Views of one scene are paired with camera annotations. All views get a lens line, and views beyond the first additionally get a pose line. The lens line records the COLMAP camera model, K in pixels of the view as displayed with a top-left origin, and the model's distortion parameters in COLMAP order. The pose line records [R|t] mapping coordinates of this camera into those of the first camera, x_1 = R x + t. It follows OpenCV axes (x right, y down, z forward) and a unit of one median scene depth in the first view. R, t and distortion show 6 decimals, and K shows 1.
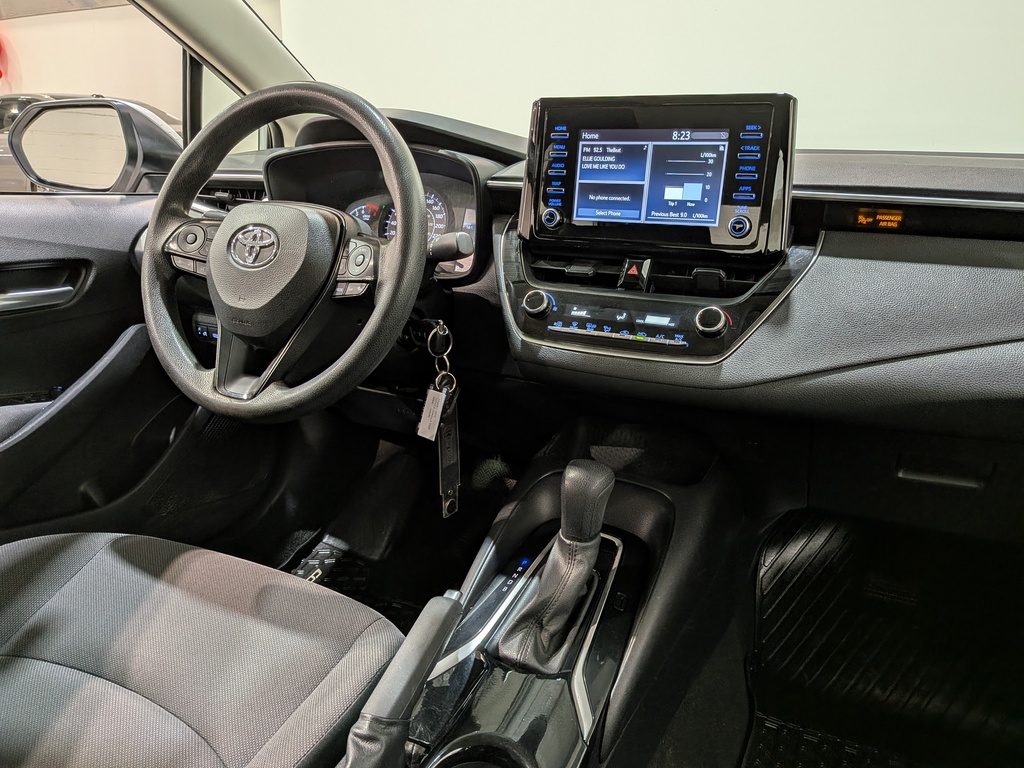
lens RADIAL K [[743.4, 0, 513.1], [0, 743.4, 388.4], [0, 0, 1]] dist [0.047106, -0.091486]
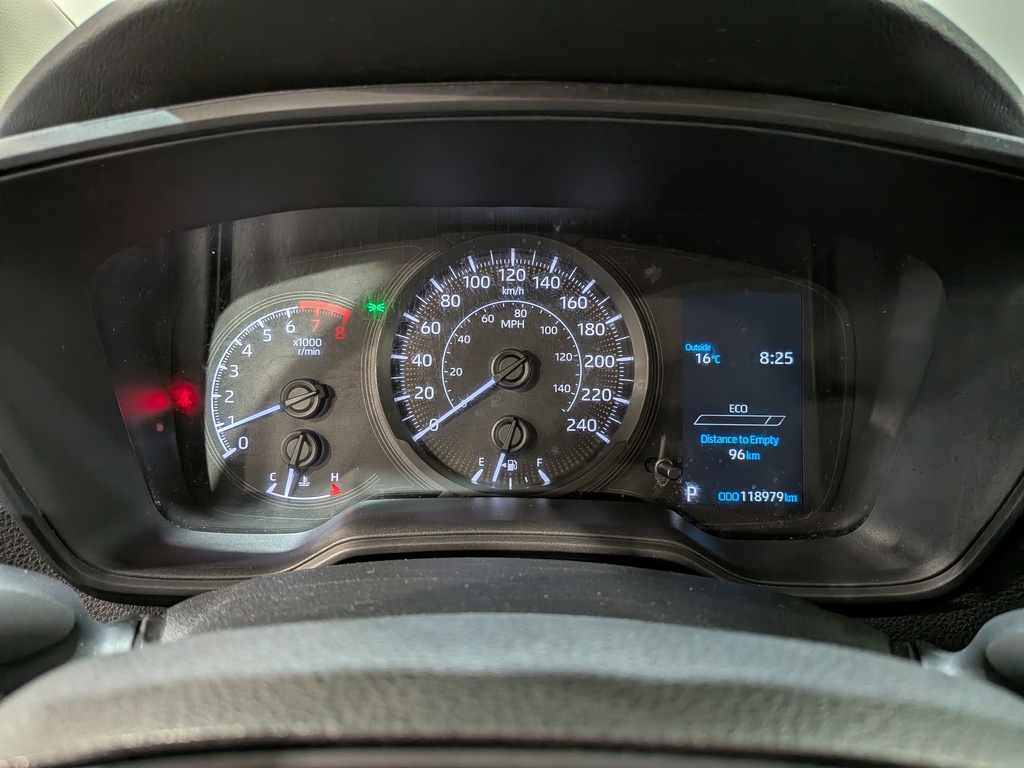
lens RADIAL K [[786.2, 0, 506.6], [0, 786.2, 383.0], [0, 0, 1]] dist [0.070185, -0.000513]
pose [[0.903173, -0.161230, 0.397849, -0.352542], [0.137159, 0.986592, 0.088452, -0.323165], [-0.406775, -0.025319, 0.913177, 0.952412]]
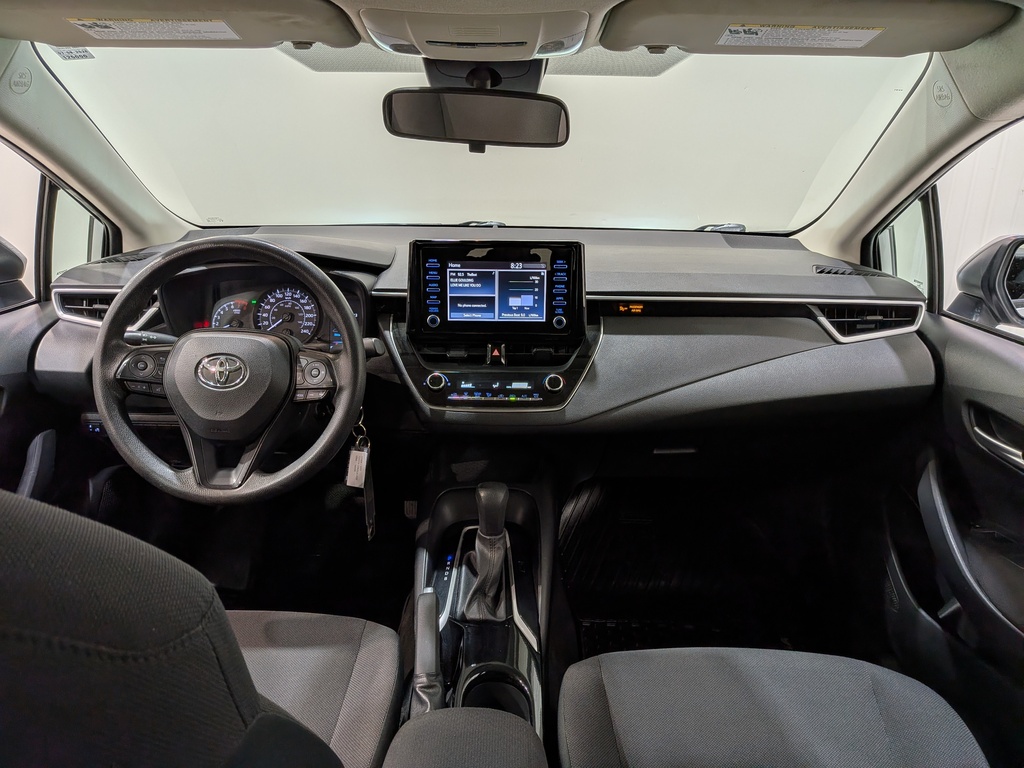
lens RADIAL K [[743.4, 0, 513.7], [0, 743.4, 383.2], [0, 0, 1]] dist [0.047106, -0.091486]
pose [[0.897286, -0.148701, 0.415652, -0.438181], [0.132418, 0.988865, 0.067913, -0.192177], [-0.421122, -0.005897, 0.906985, -0.384946]]
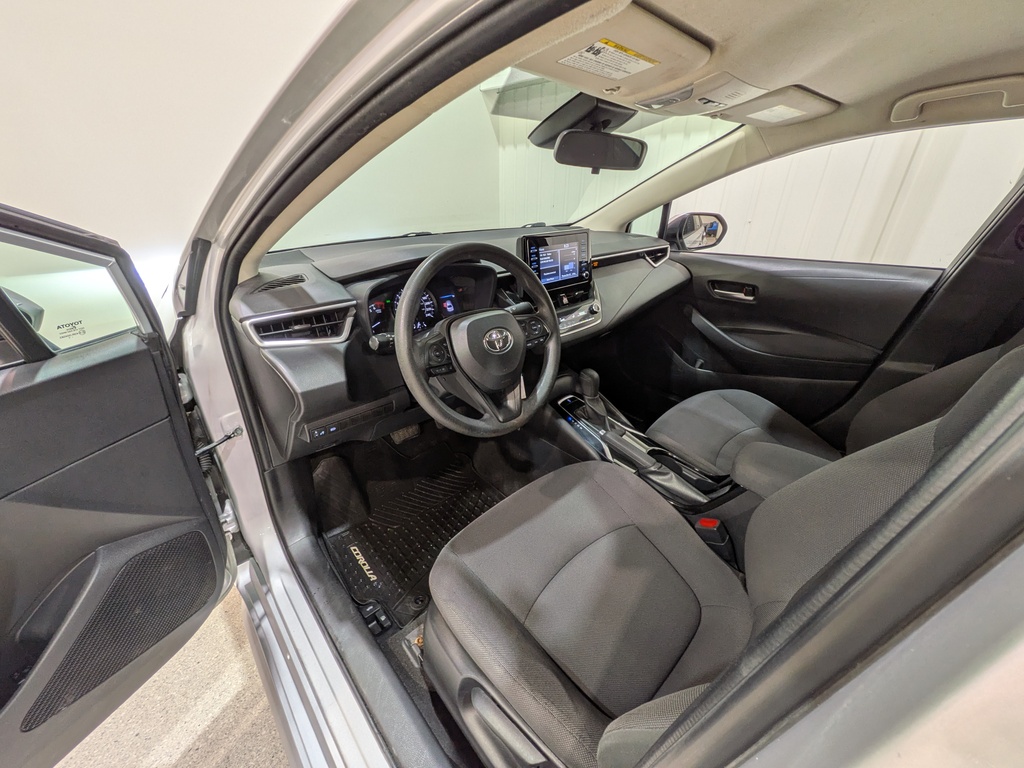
lens RADIAL K [[400.9, 0, 518.2], [0, 400.9, 380.0], [0, 0, 1]] dist [-0.000775, -0.000374]
pose [[0.350615, -0.424751, 0.834659, -1.186570], [0.279798, 0.898039, 0.339470, -0.421417], [-0.893746, 0.114513, 0.433710, 0.554667]]
